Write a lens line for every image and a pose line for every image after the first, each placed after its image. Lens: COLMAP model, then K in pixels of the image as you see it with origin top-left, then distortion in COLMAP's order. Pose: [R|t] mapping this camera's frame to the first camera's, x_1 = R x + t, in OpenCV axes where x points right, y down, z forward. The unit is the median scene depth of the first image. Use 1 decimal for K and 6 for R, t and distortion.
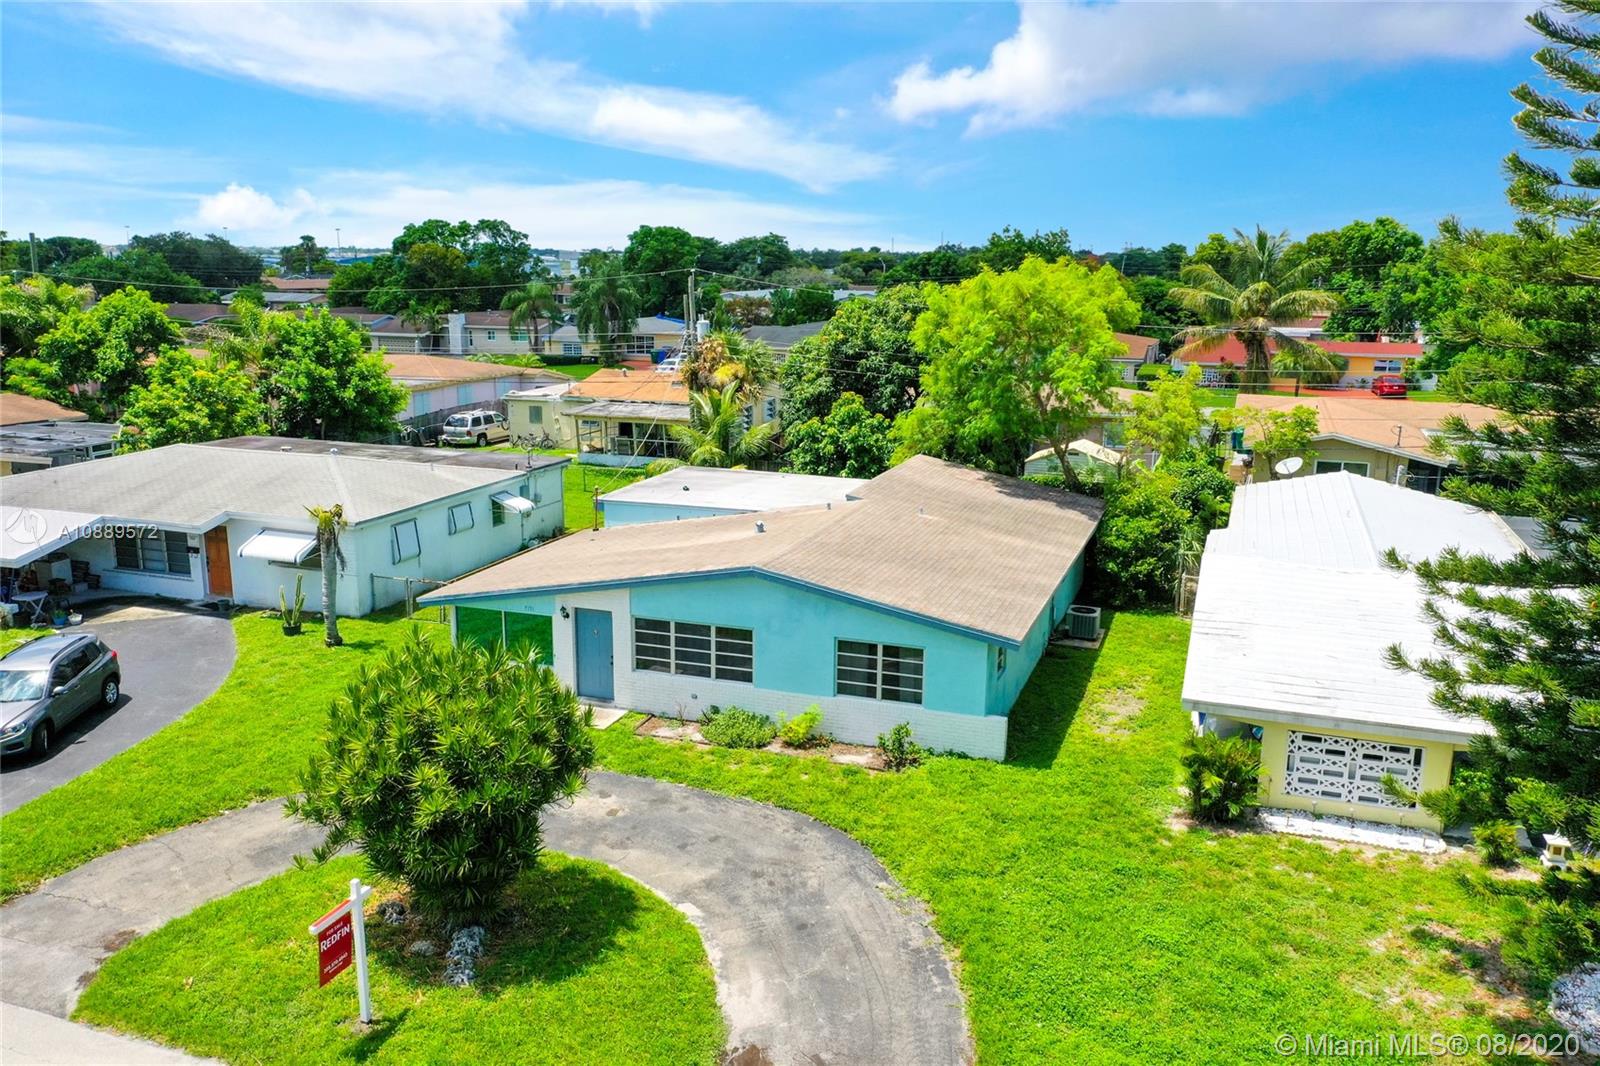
lens RADIAL K [[1269.6, 0, 794.0], [0, 1269.6, 531.7], [0, 0, 1]] dist [0.015092, -0.000021]
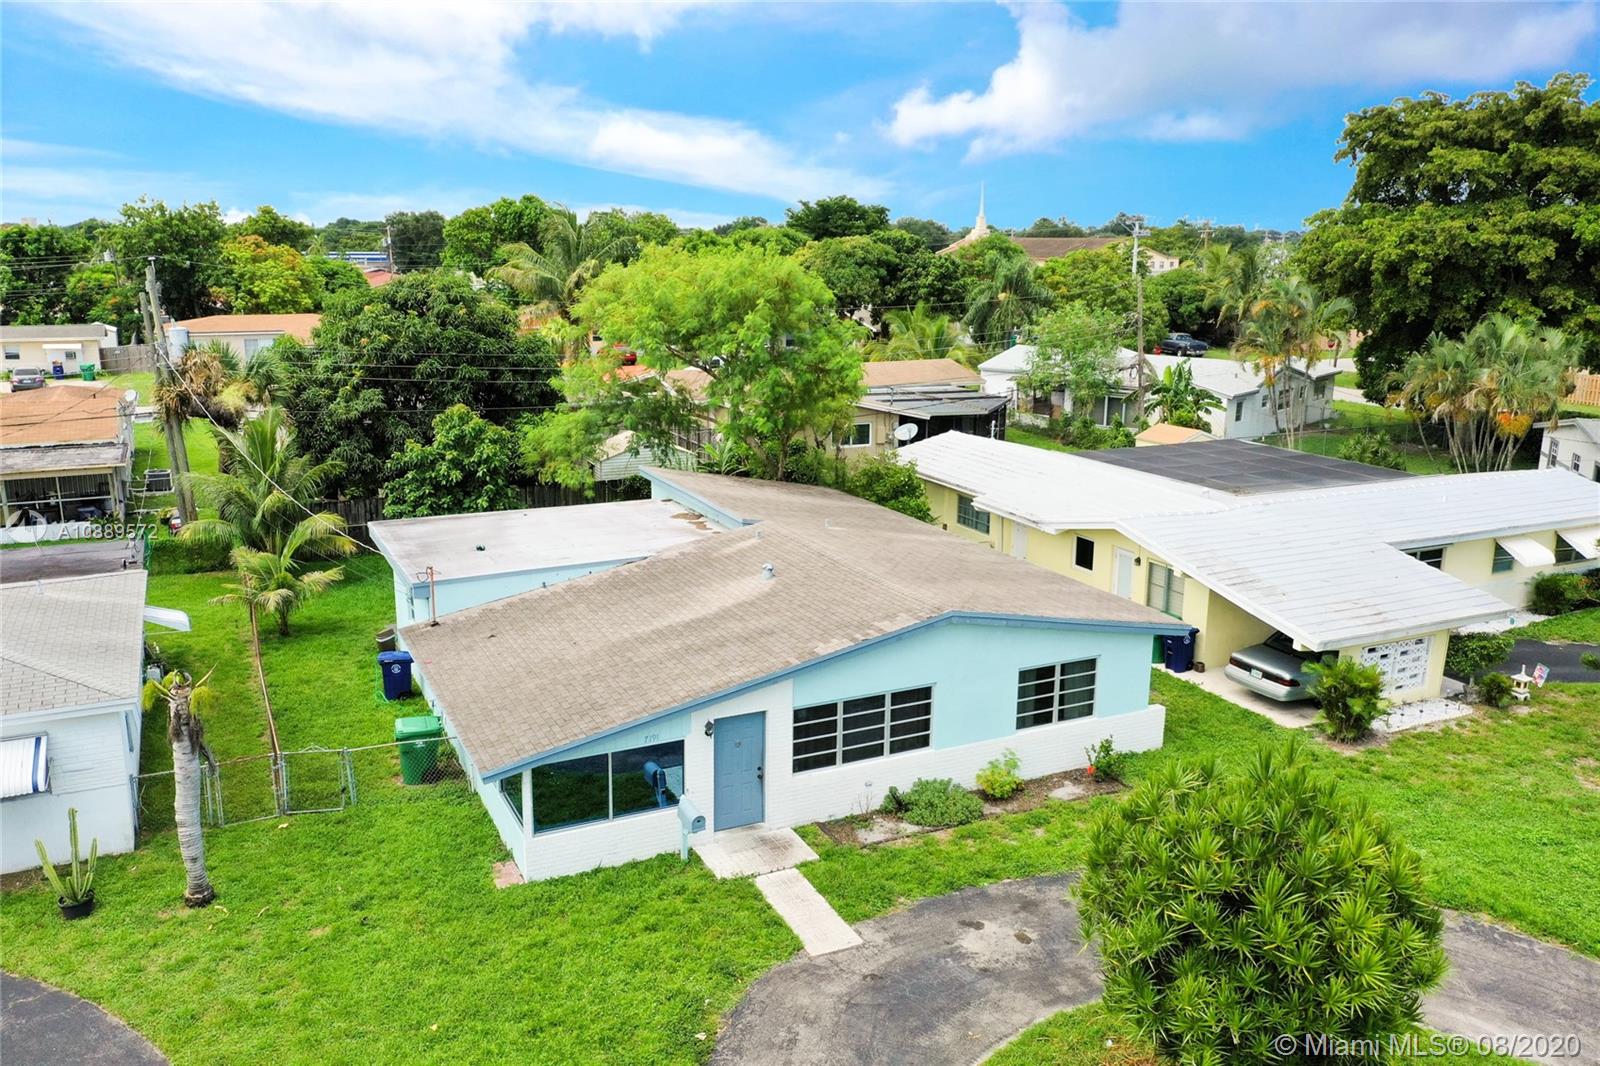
lens RADIAL K [[1269.6, 0, 806.8], [0, 1269.6, 535.1], [0, 0, 1]] dist [0.015092, -0.000021]
pose [[0.703683, -0.168132, 0.690334, -0.650135], [0.151906, 0.984734, 0.084989, -0.105545], [-0.694085, 0.045061, 0.718481, 0.428382]]
